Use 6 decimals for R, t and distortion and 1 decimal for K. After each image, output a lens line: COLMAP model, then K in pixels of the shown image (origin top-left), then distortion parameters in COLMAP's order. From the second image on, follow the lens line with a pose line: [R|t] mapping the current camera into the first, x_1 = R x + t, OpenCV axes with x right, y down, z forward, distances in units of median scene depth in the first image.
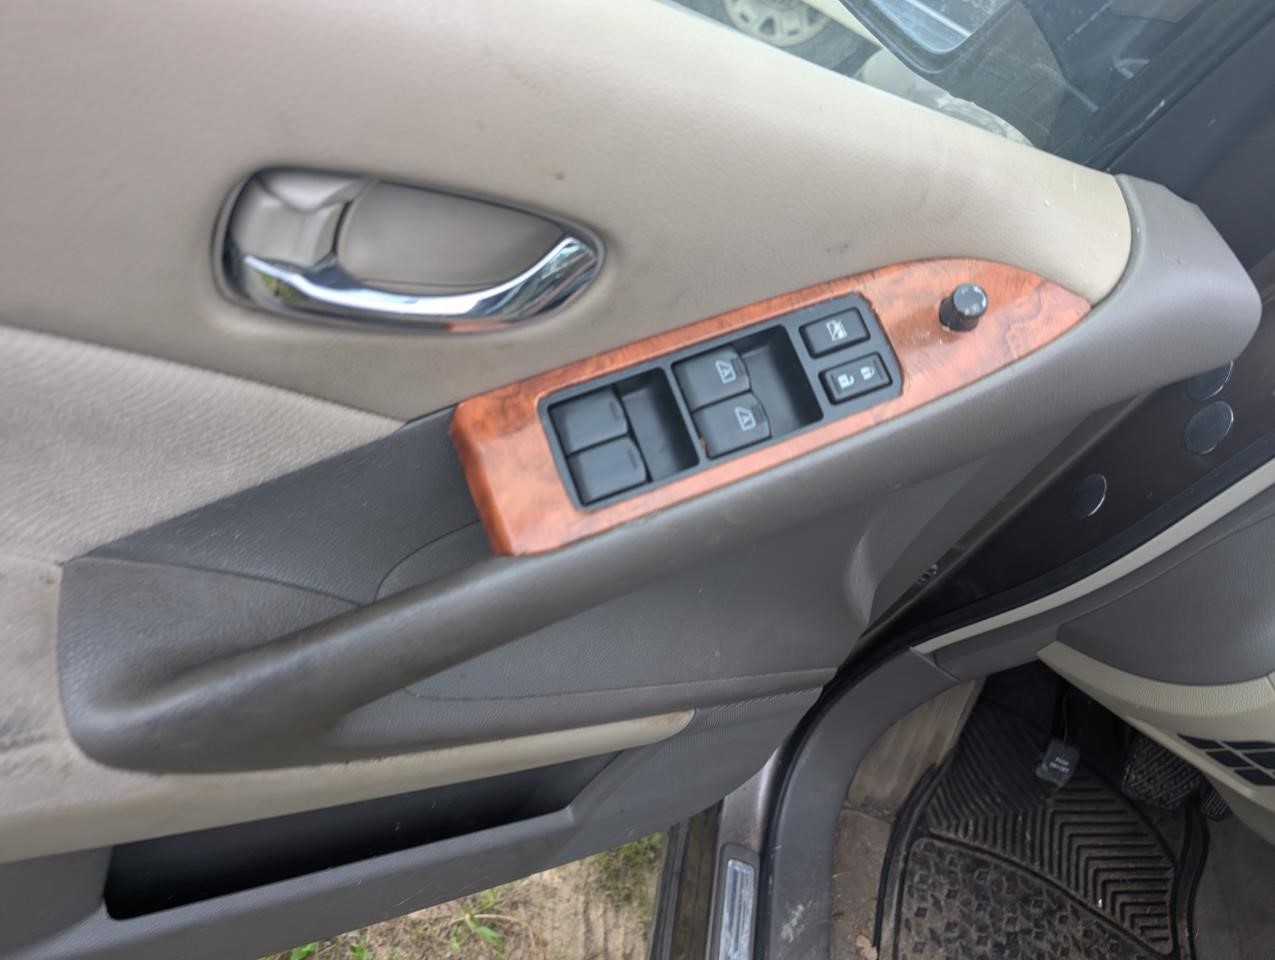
lens RADIAL K [[953.8, 0, 628.9], [0, 953.8, 477.0], [0, 0, 1]] dist [0.001731, -0.002635]
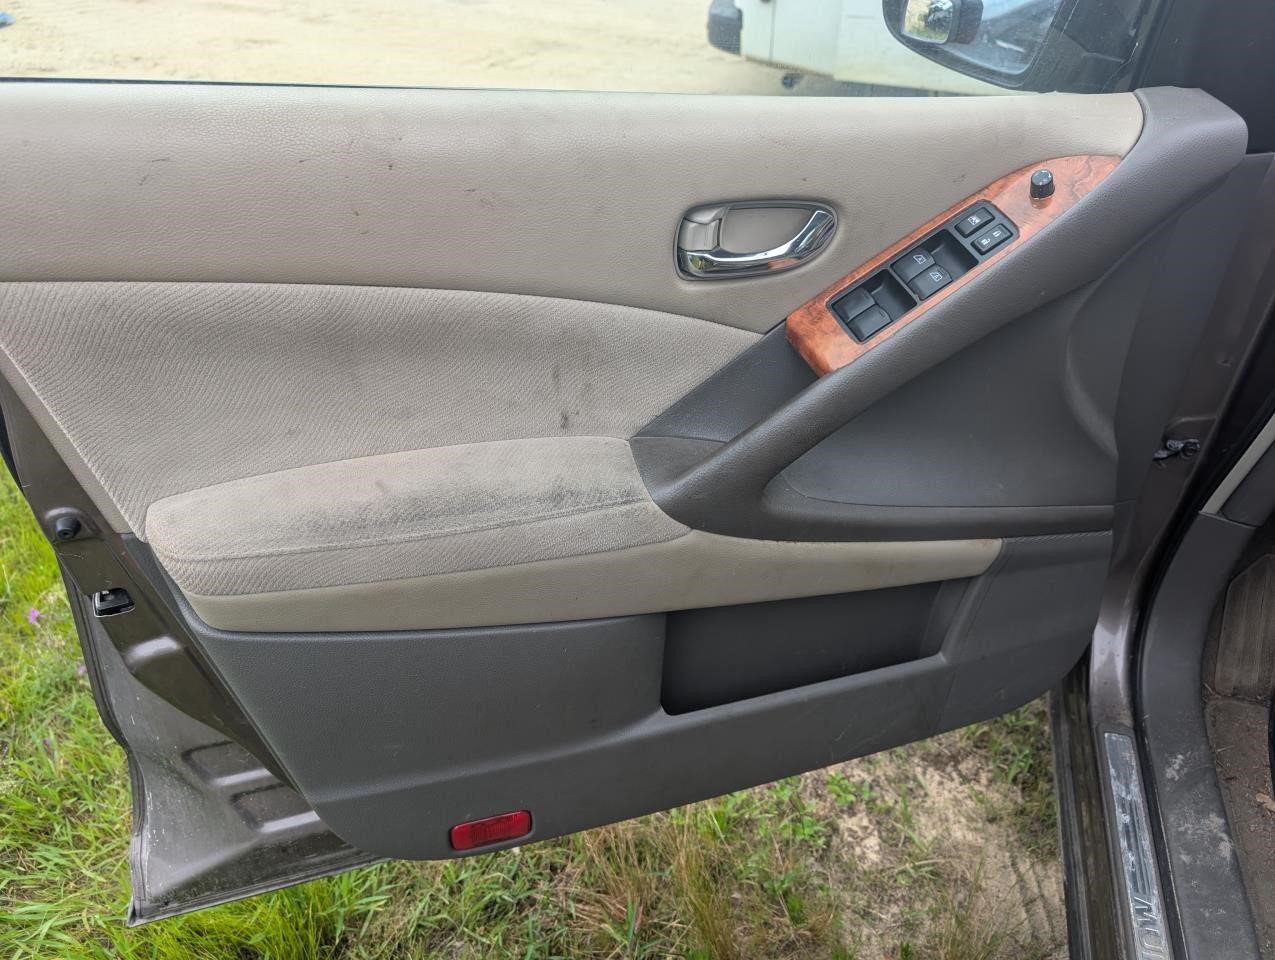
lens RADIAL K [[920.1, 0, 637.5], [0, 920.1, 480.0], [0, 0, 1]] dist [-0.004487, -0.000470]
pose [[0.910646, -0.273581, -0.309642, 0.015974], [0.211923, 0.952575, -0.218378, 0.247315], [0.354701, 0.133245, 0.925437, -0.348702]]
